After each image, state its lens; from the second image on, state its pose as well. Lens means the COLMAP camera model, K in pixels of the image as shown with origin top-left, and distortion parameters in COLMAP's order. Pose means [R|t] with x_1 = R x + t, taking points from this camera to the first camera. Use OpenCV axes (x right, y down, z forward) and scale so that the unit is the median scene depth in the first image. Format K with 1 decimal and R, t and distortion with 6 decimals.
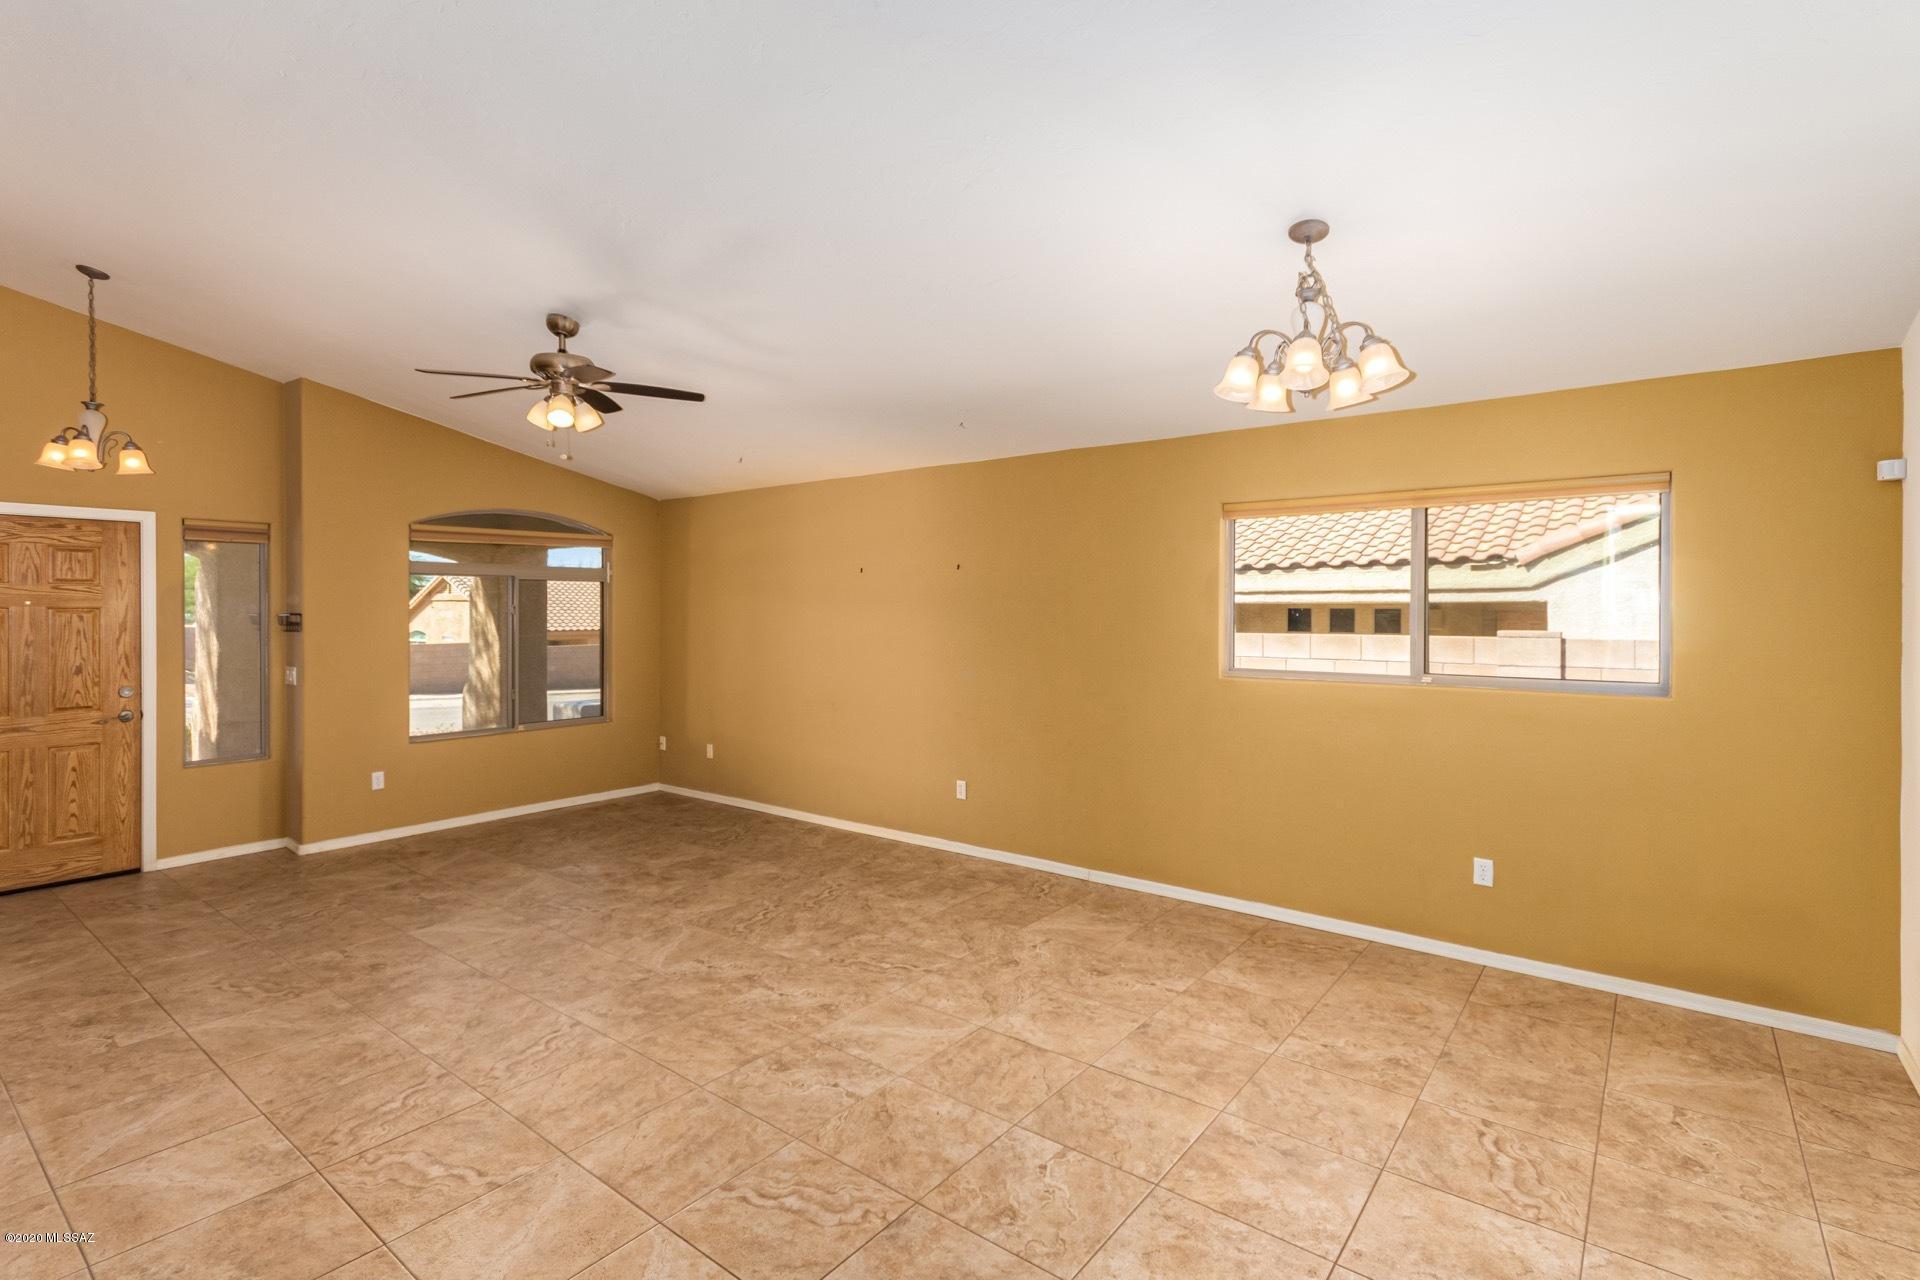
lens RADIAL K [[901.3, 0, 962.2], [0, 901.3, 628.3], [0, 0, 1]] dist [0.007281, -0.002827]
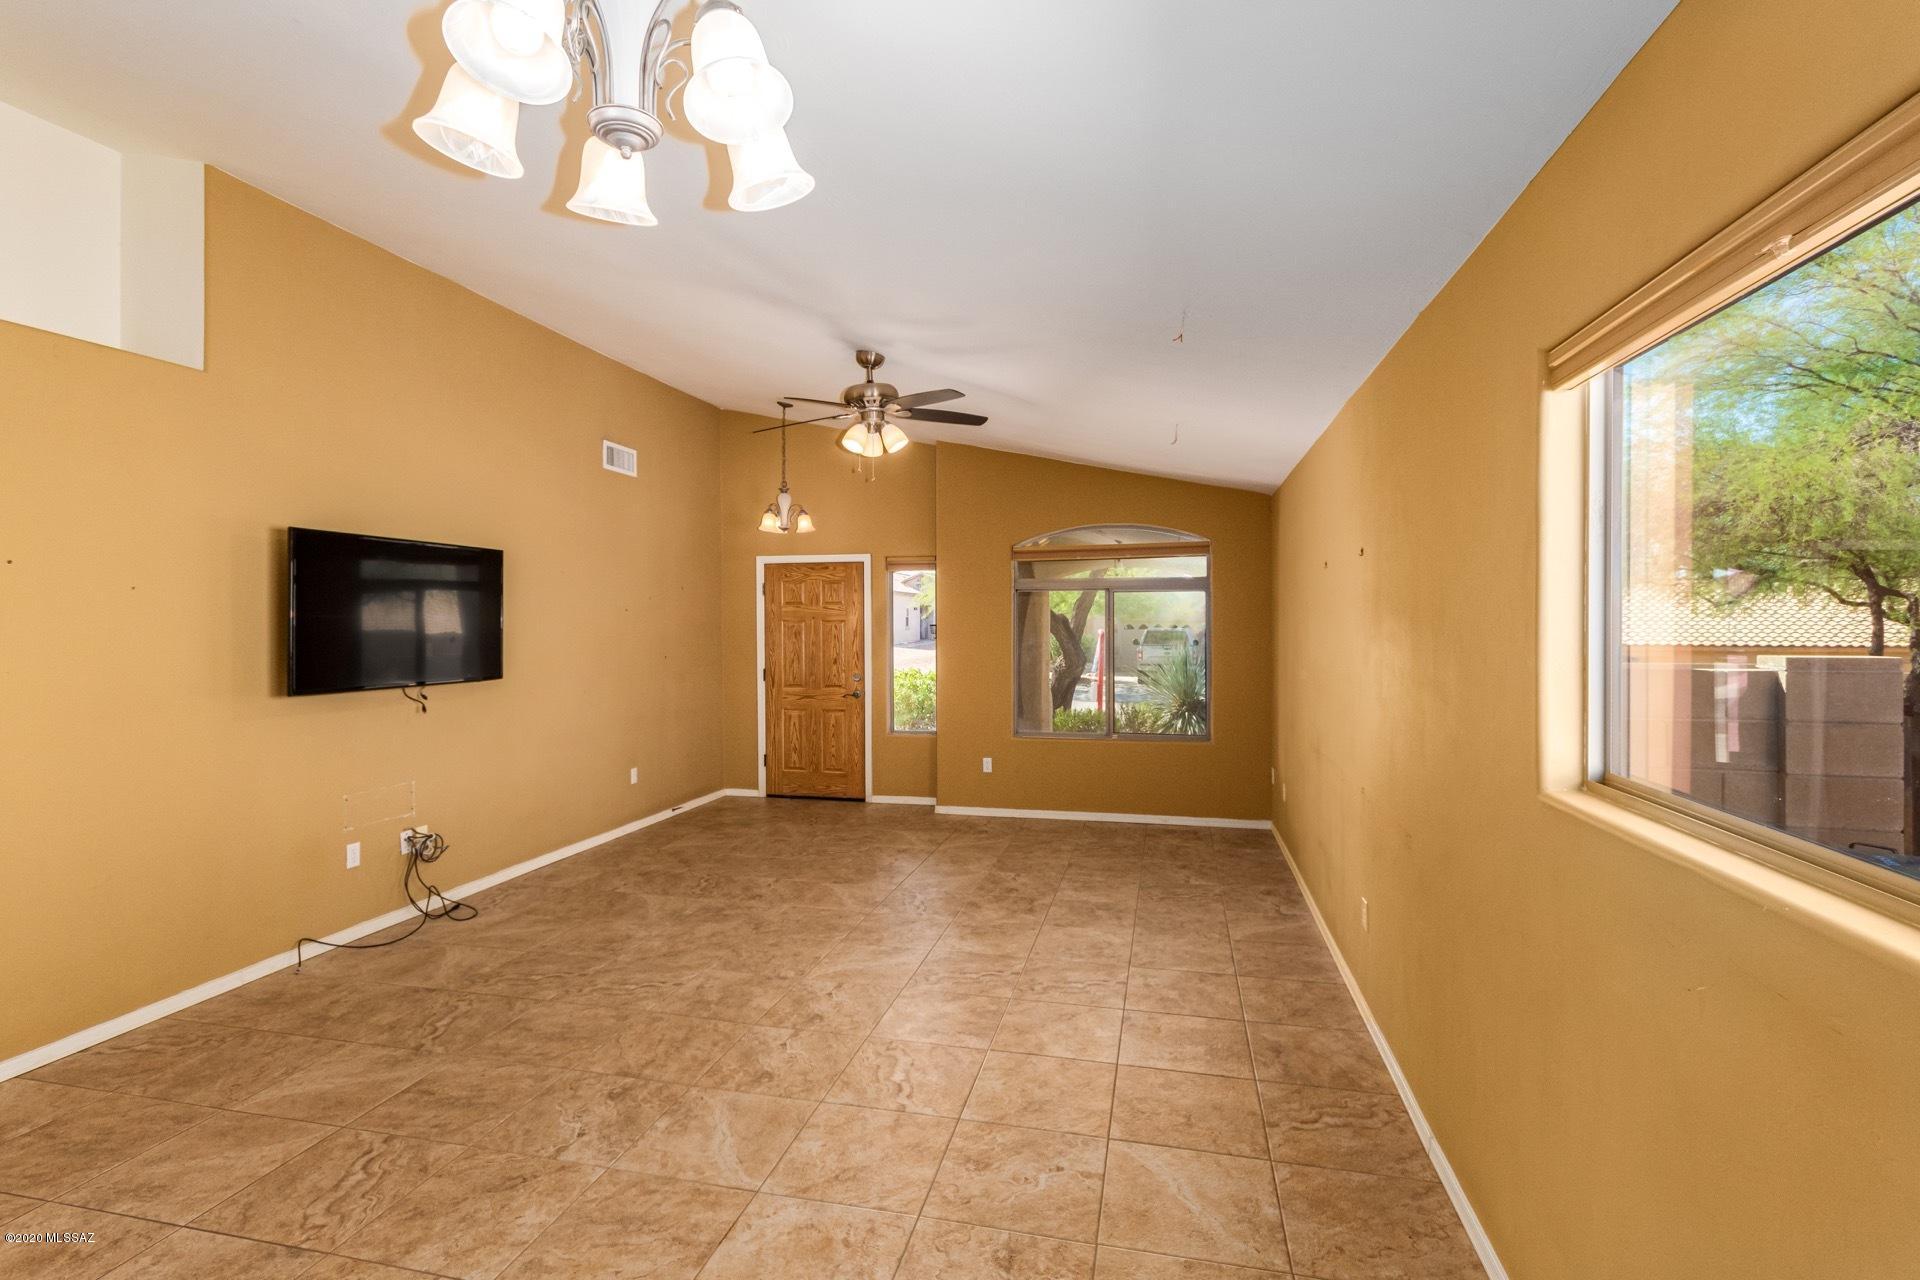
lens RADIAL K [[901.3, 0, 961.6], [0, 901.3, 629.1], [0, 0, 1]] dist [0.007281, -0.002827]
pose [[0.419525, 0.006755, -0.907718, 0.647563], [-0.020276, 0.999793, -0.001931, -0.012215], [0.907517, 0.019214, 0.419575, 0.721470]]
